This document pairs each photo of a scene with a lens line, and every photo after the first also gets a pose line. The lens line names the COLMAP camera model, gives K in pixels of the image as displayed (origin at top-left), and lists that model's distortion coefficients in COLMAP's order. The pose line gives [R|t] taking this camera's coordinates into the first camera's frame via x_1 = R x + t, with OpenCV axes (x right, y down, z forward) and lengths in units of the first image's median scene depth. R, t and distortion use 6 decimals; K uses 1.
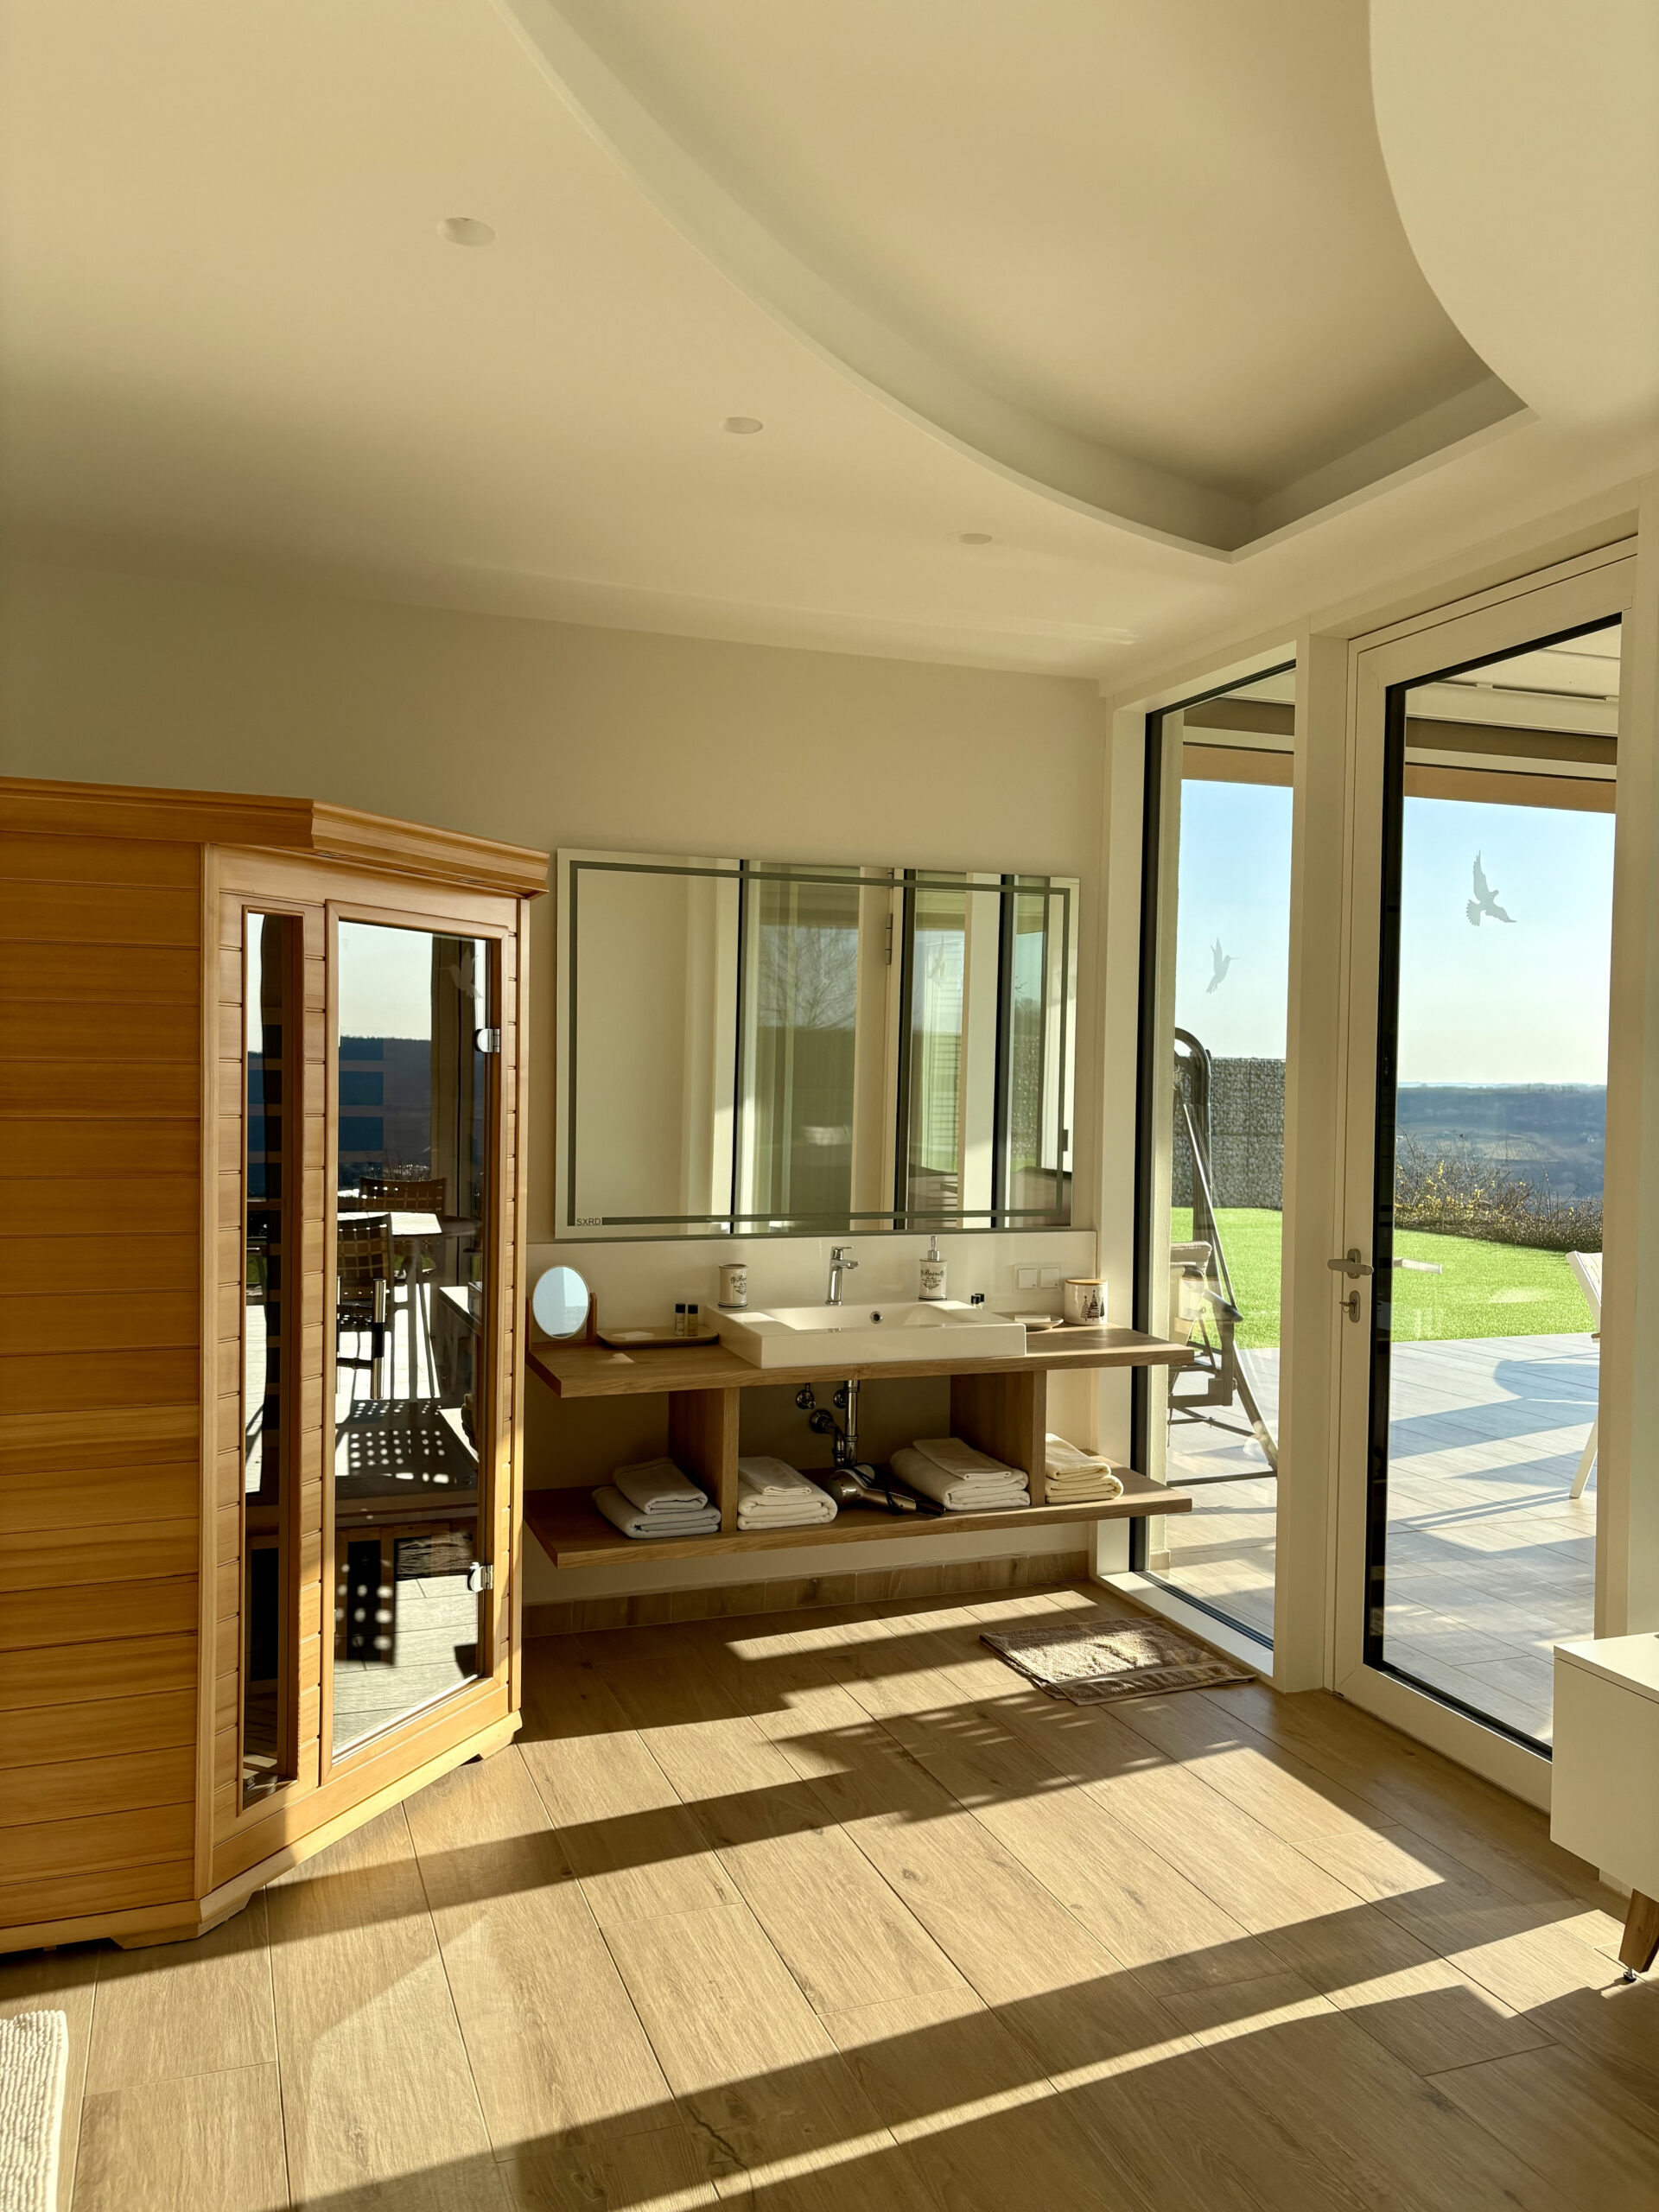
lens RADIAL K [[1659.2, 0, 834.3], [0, 1659.2, 1107.0], [0, 0, 1]] dist [0.051242, -0.046388]
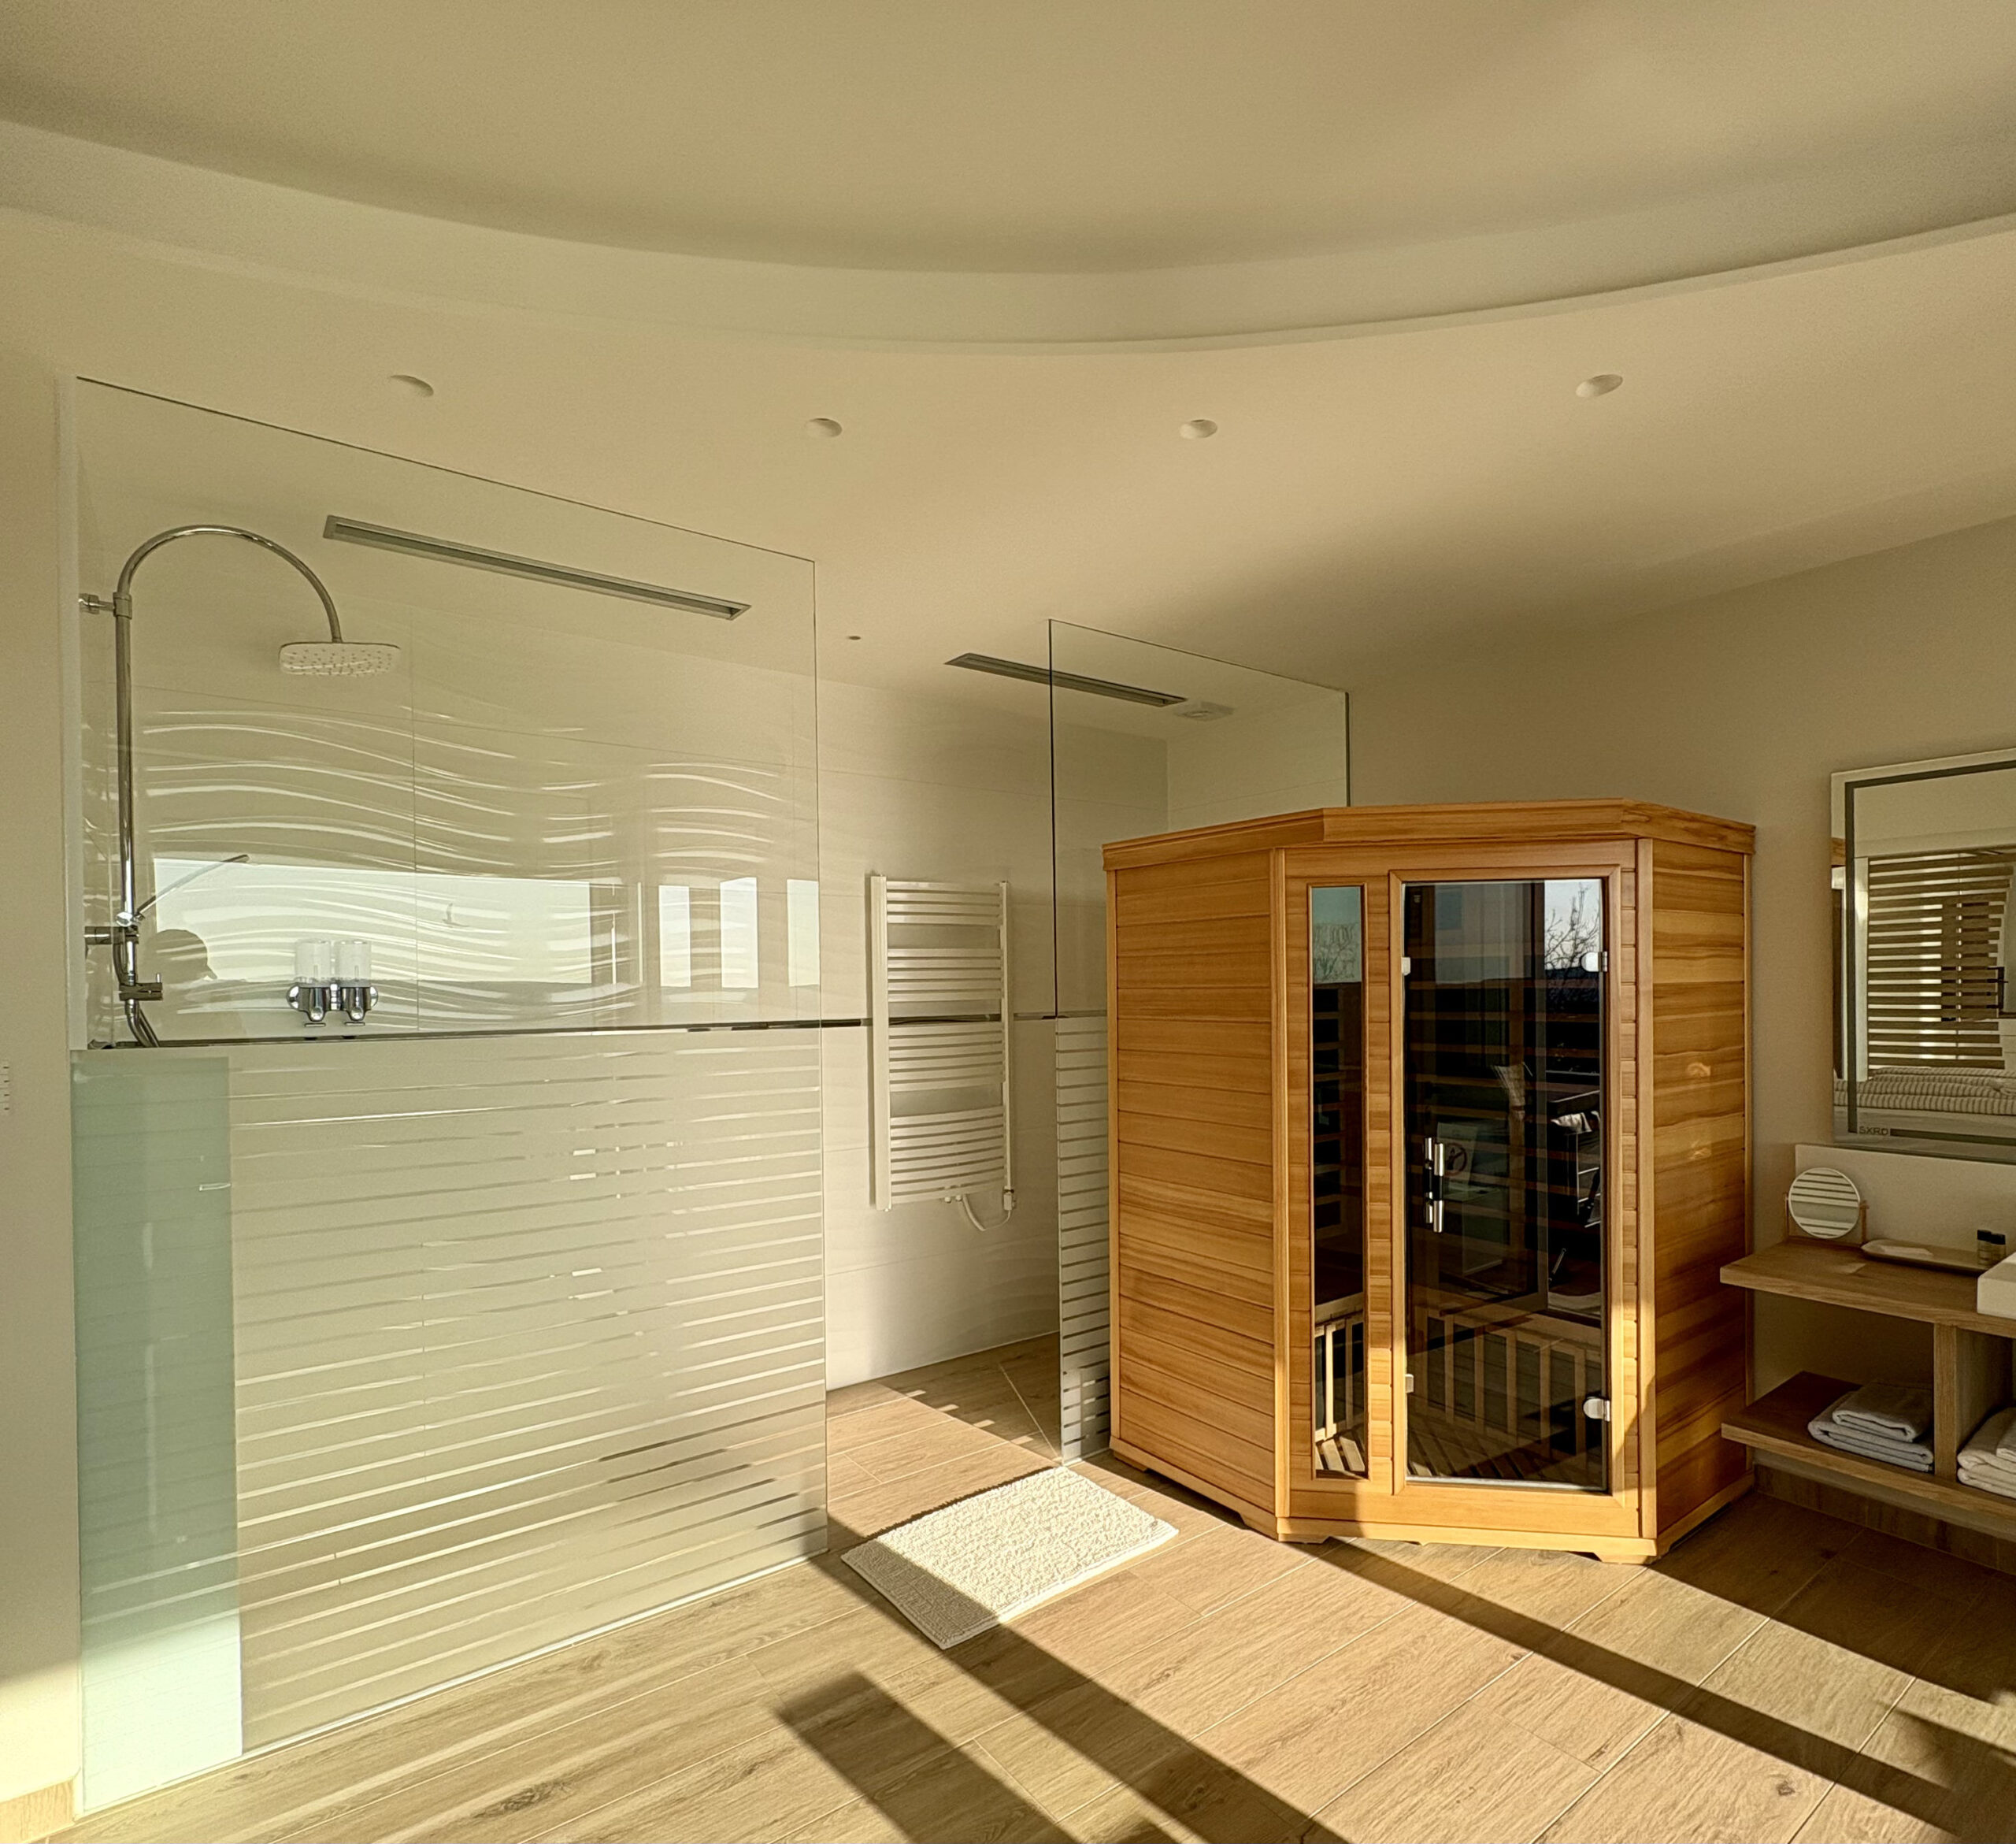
lens RADIAL K [[1081.3, 0, 1027.6], [0, 1081.3, 993.0], [0, 0, 1]] dist [0.006010, 0.000981]
pose [[0.284482, -0.008838, -0.958641, 0.413142], [-0.005556, 0.999926, -0.010867, -0.006692], [0.958665, 0.008417, 0.284412, 0.370723]]
